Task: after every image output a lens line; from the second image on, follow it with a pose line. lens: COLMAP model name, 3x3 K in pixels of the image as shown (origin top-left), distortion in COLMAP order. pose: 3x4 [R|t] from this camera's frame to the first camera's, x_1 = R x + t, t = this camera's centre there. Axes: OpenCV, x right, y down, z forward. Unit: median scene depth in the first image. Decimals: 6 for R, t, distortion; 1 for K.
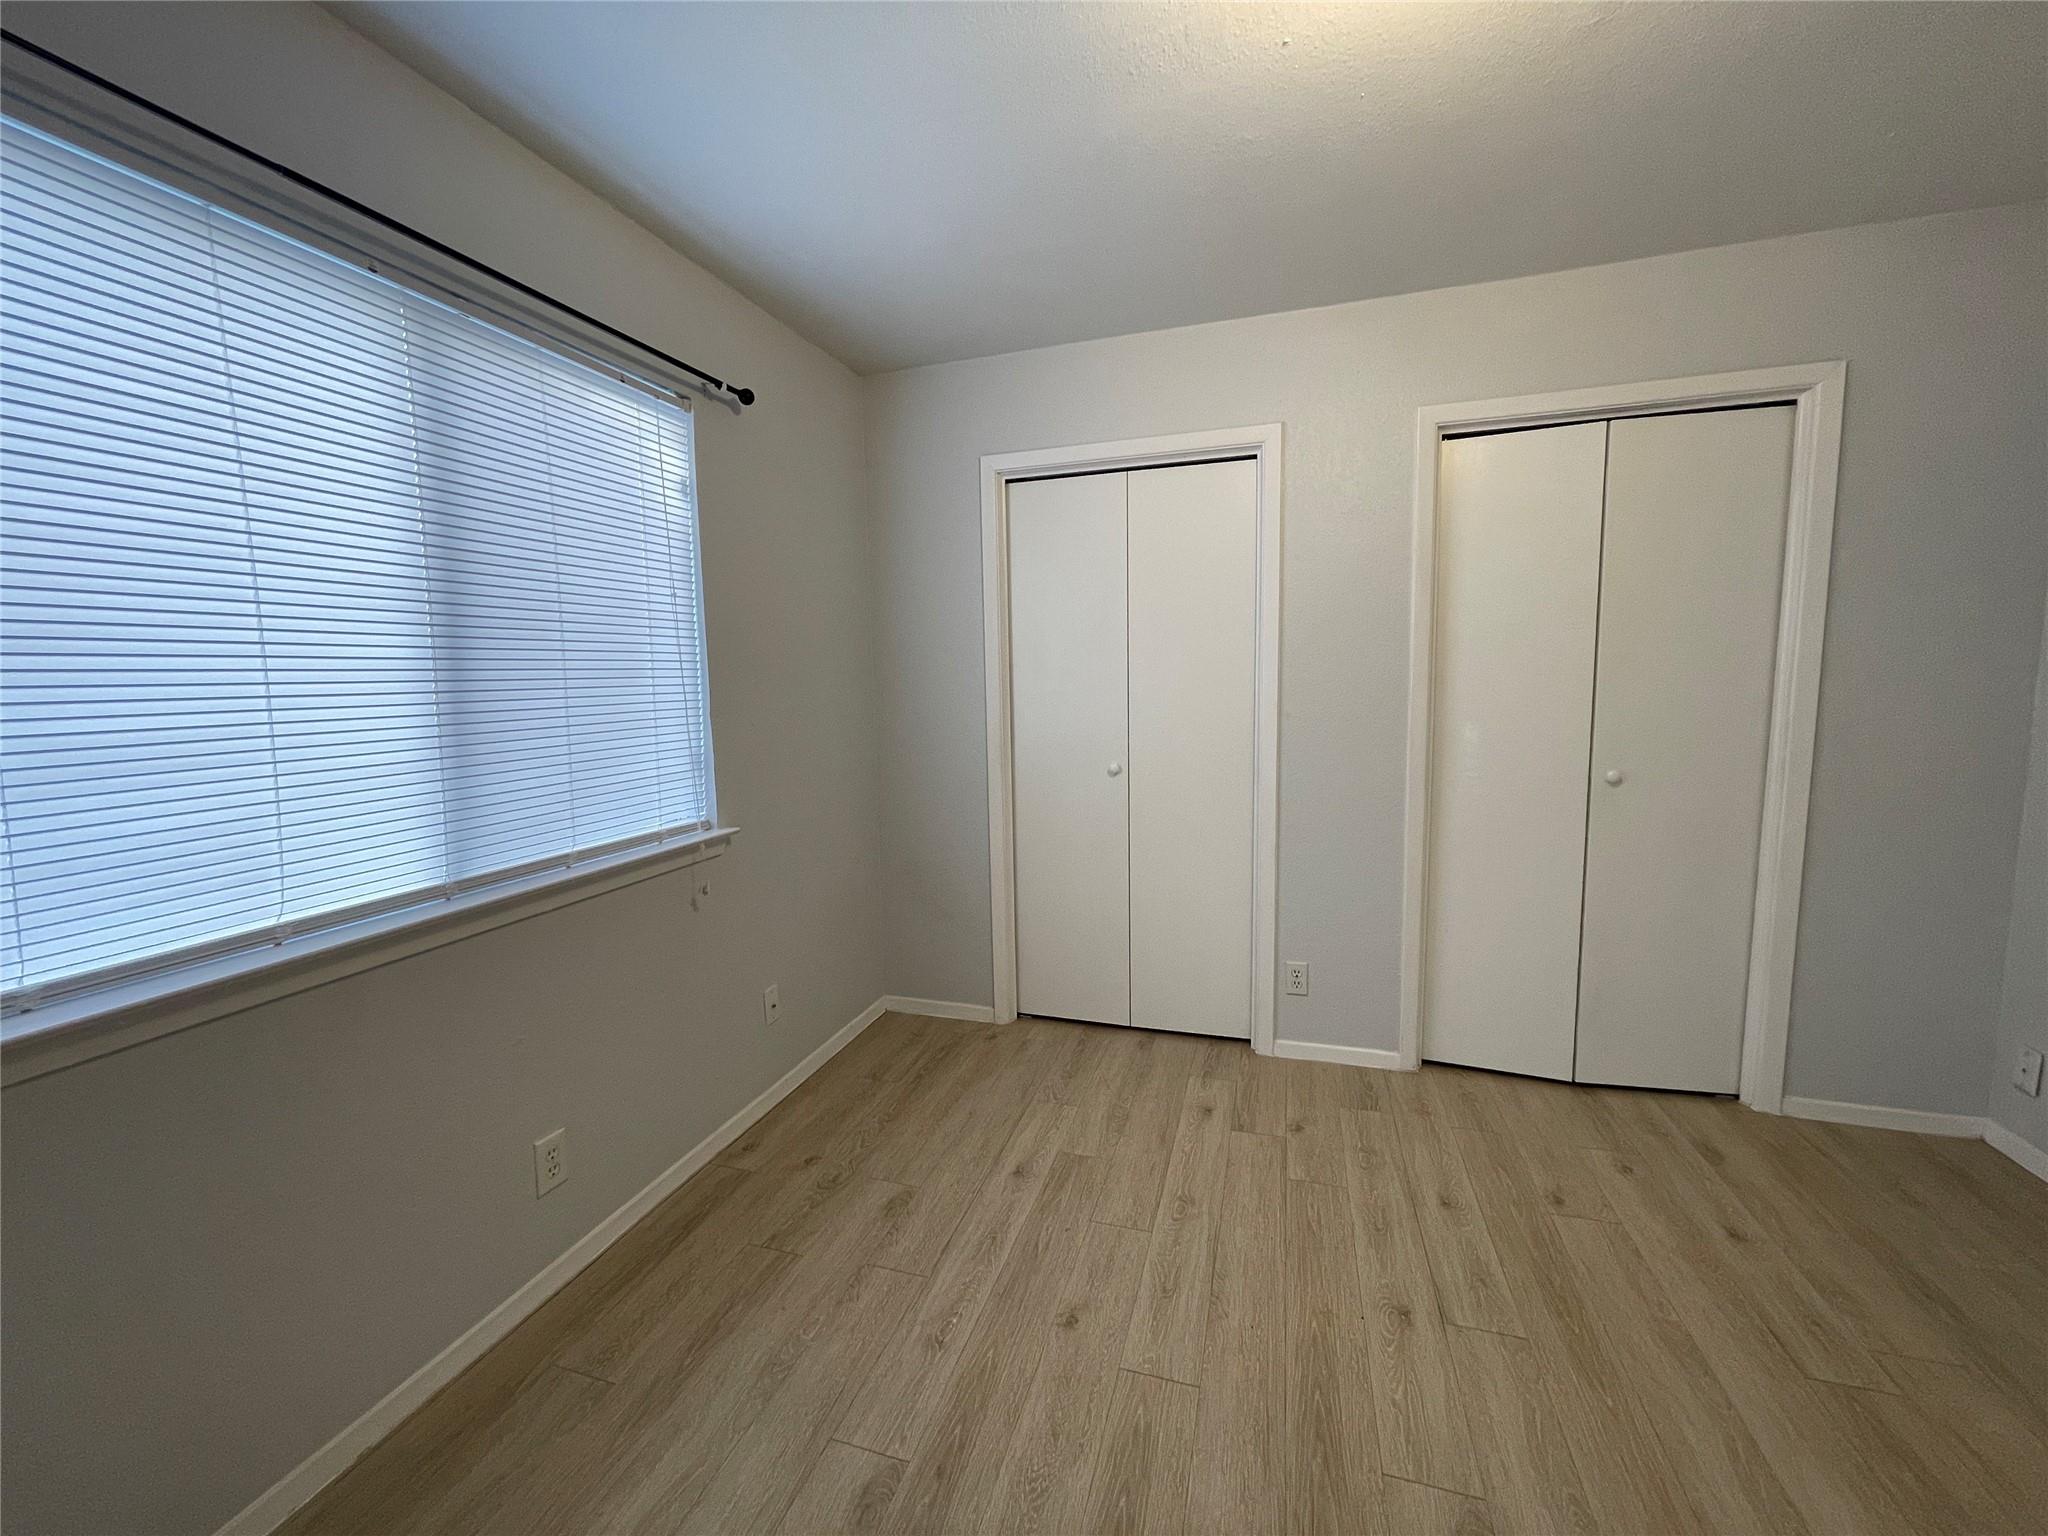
lens RADIAL K [[827.2, 0, 1013.2], [0, 827.2, 771.1], [0, 0, 1]] dist [0.001169, -0.000076]
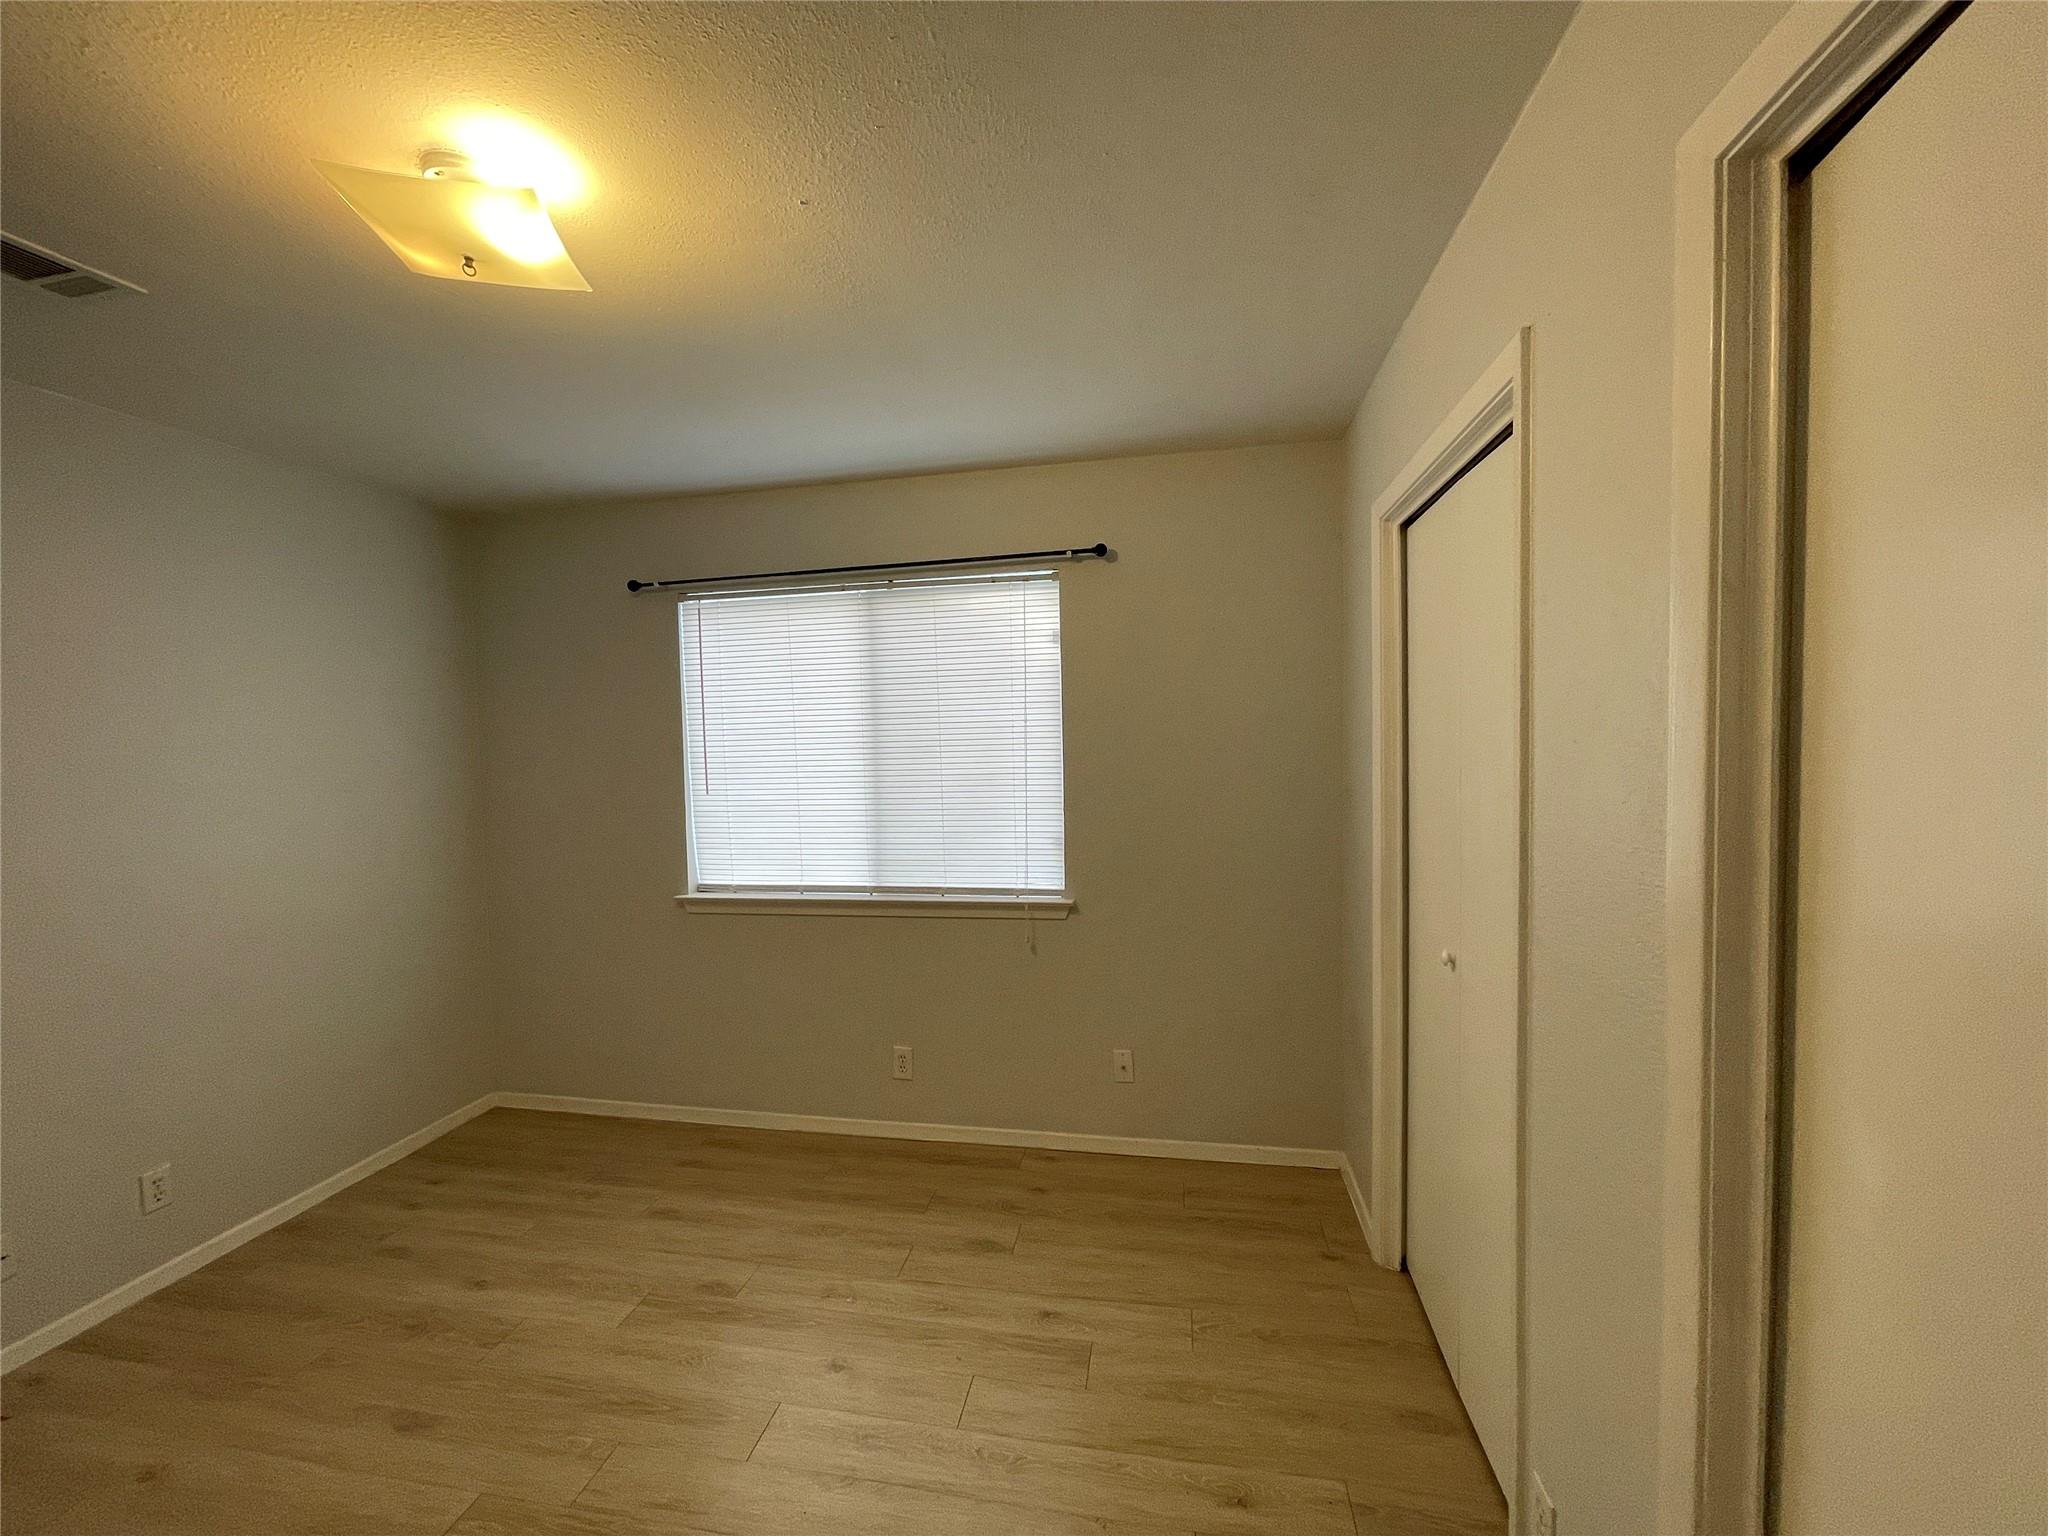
lens RADIAL K [[827.2, 0, 1013.2], [0, 827.2, 771.1], [0, 0, 1]] dist [0.001169, -0.000076]
pose [[0.121757, 0.059635, -0.990767, 0.920714], [-0.090598, 0.994694, 0.048737, -0.187710], [0.988417, 0.083828, 0.126514, 0.789219]]
